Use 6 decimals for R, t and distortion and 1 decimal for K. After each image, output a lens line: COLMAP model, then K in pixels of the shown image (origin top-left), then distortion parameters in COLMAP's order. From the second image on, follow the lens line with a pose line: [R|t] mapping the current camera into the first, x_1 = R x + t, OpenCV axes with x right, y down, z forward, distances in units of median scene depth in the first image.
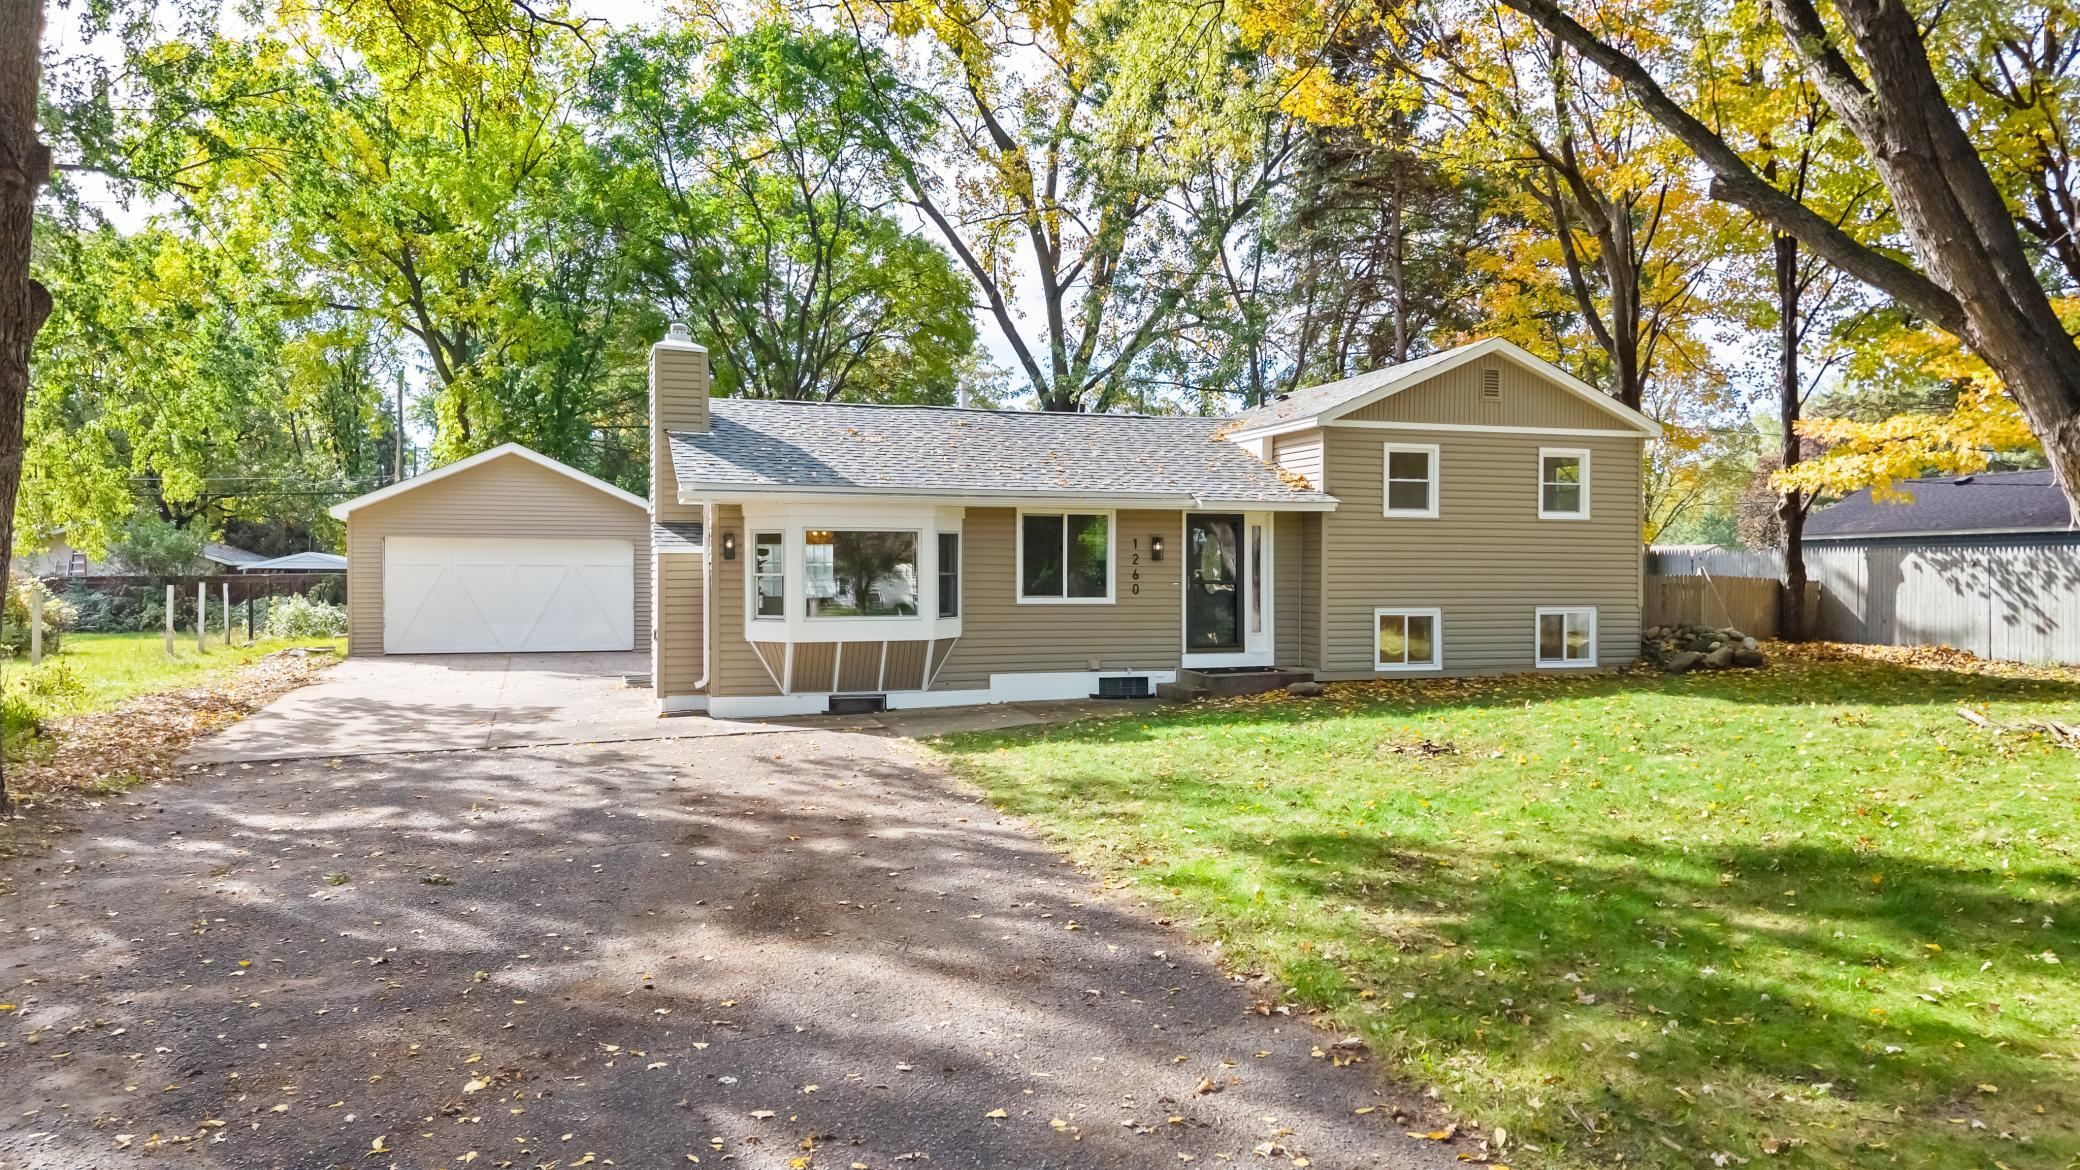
lens RADIAL K [[1425.9, 0, 1017.9], [0, 1425.9, 578.6], [0, 0, 1]] dist [0.039032, -0.091015]
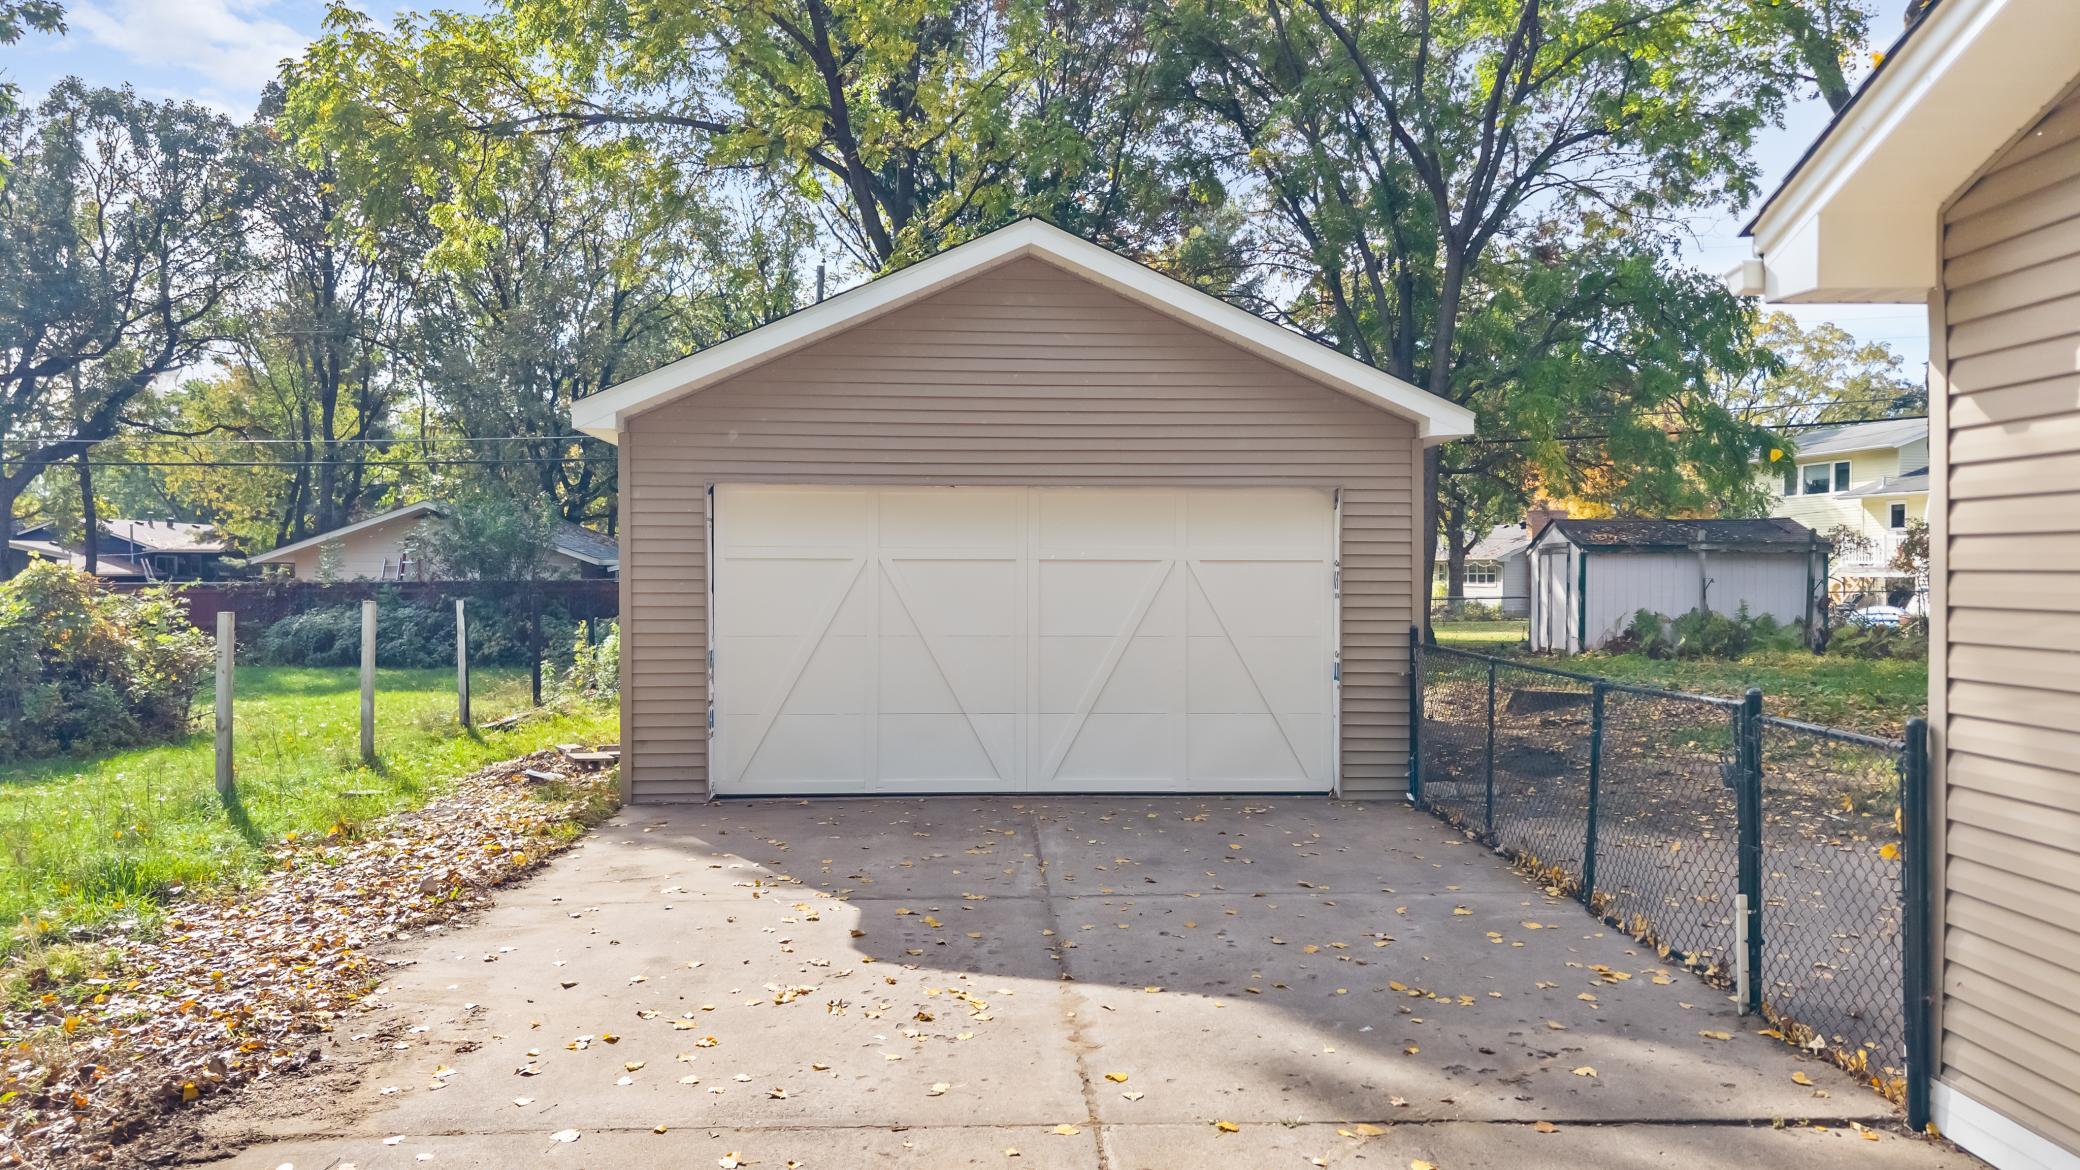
lens RADIAL K [[1420.0, 0, 1019.1], [0, 1420.0, 590.0], [0, 0, 1]] dist [0.026592, -0.062895]
pose [[0.957101, 0.002833, -0.289741, -0.374549], [-0.000200, 0.999958, 0.009117, -0.006876], [0.289755, -0.008668, 0.957062, 0.971454]]
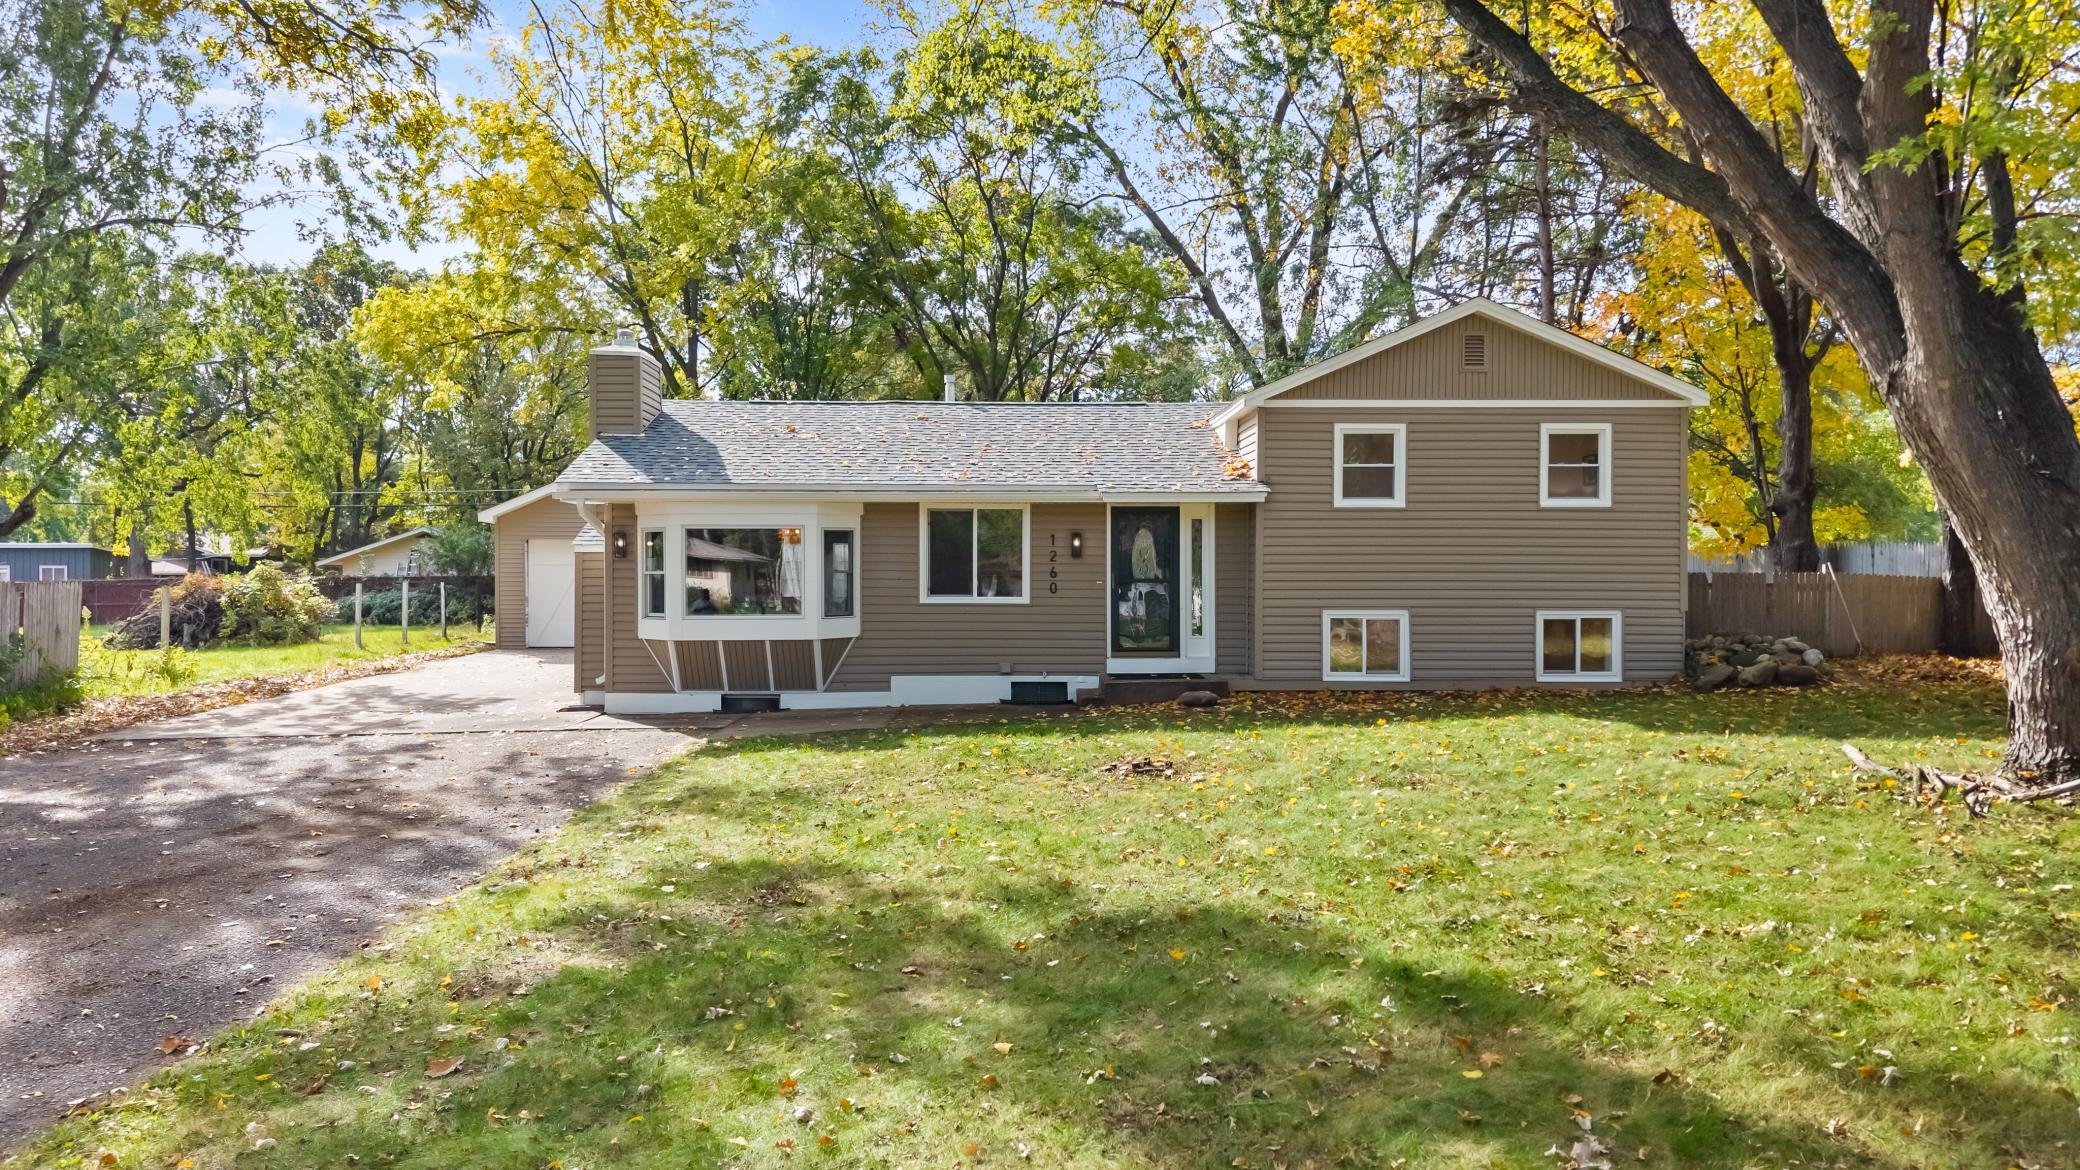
lens RADIAL K [[1425.9, 0, 1017.9], [0, 1425.9, 578.6], [0, 0, 1]] dist [0.039032, -0.091015]
pose [[0.957892, 0.000309, -0.287128, 0.329319], [-0.000232, 1.000000, 0.000303, 0.000894], [0.287128, -0.000224, 0.957892, 0.097105]]
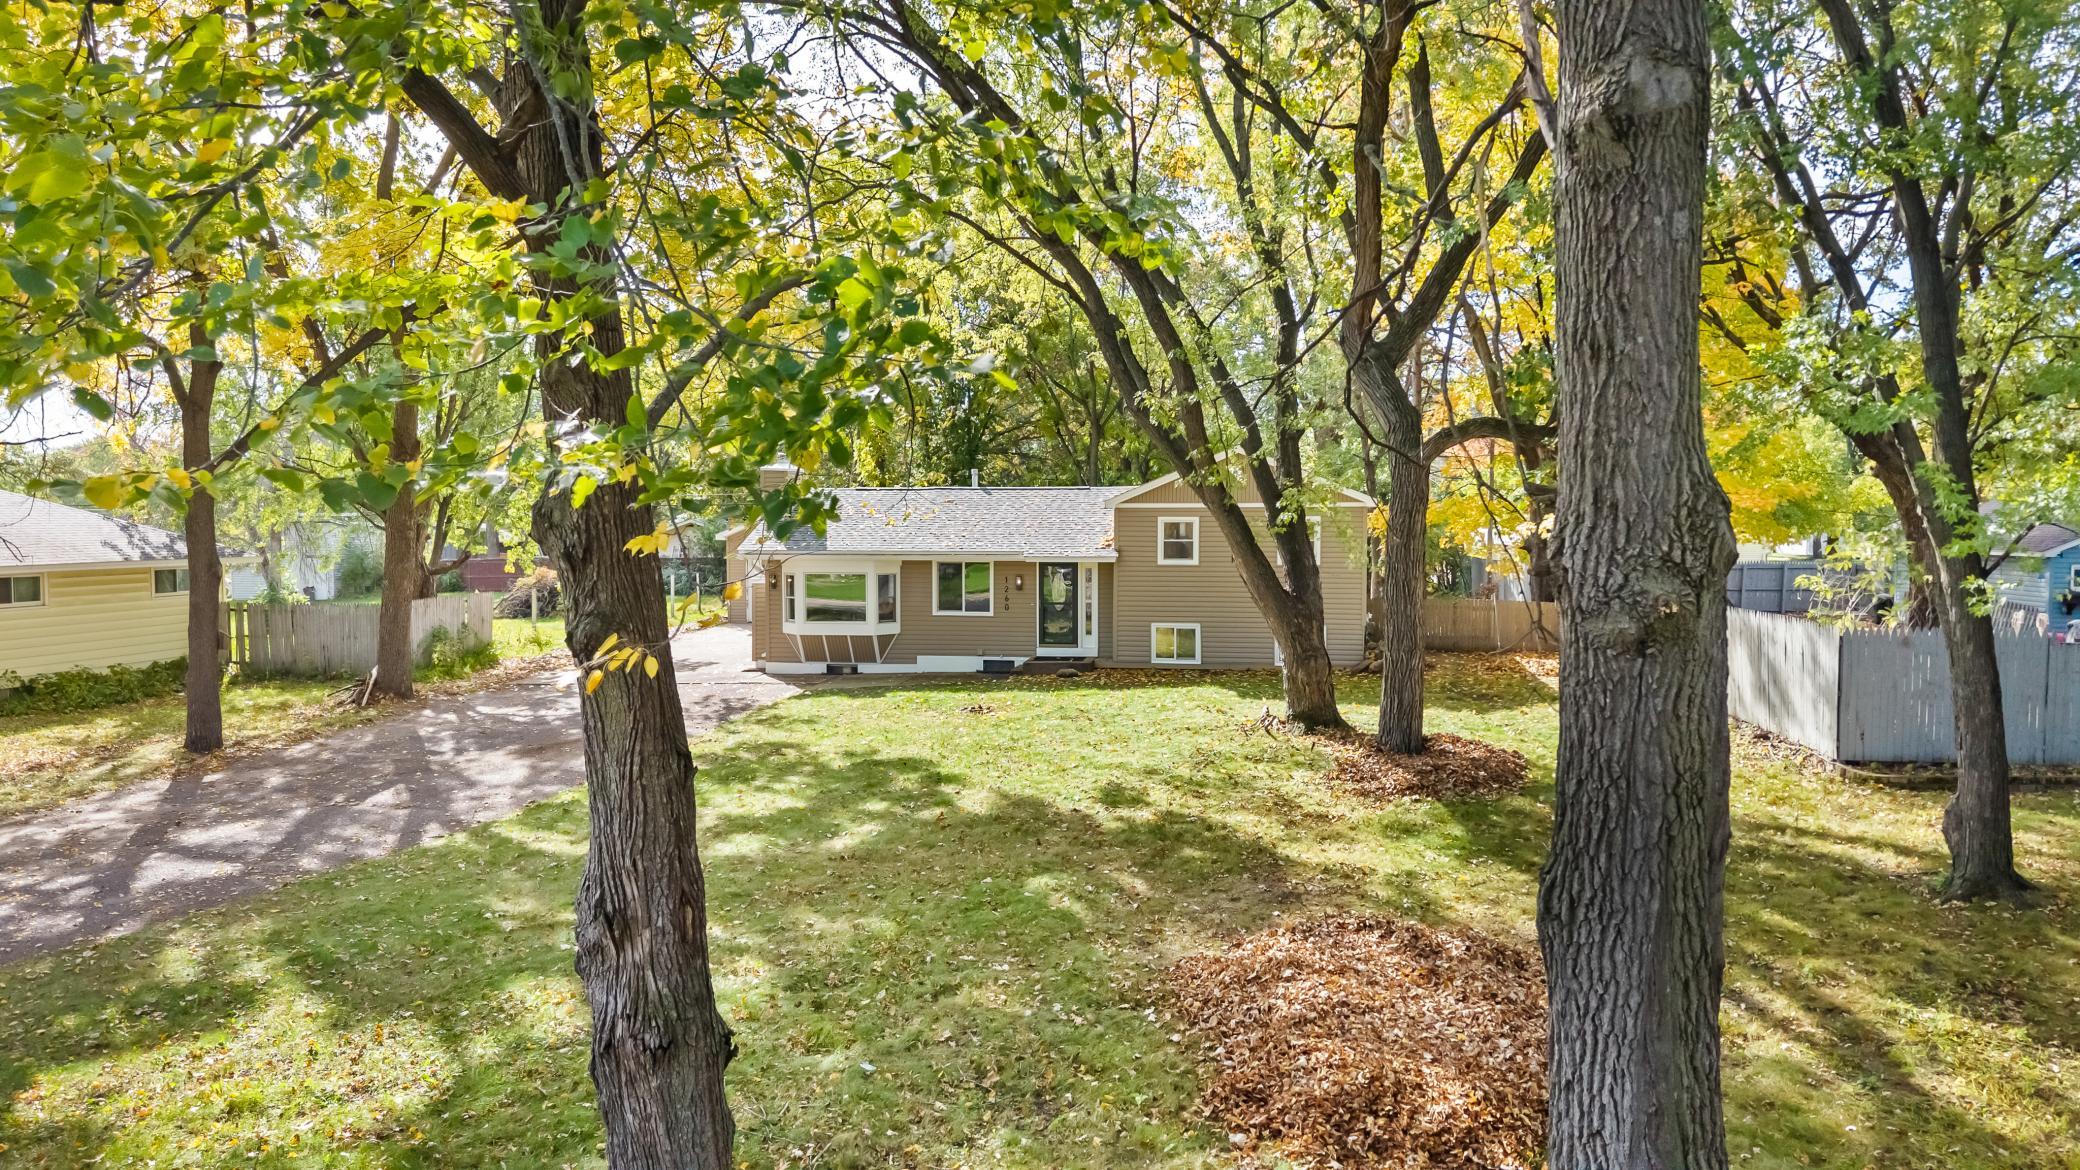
lens RADIAL K [[1420.0, 0, 1019.1], [0, 1420.0, 590.0], [0, 0, 1]] dist [0.026592, -0.062895]
pose [[0.891466, 0.022887, -0.452510, 0.839285], [0.001119, 0.998609, 0.052713, -0.099416], [0.453087, -0.047499, 0.890200, -0.456653]]
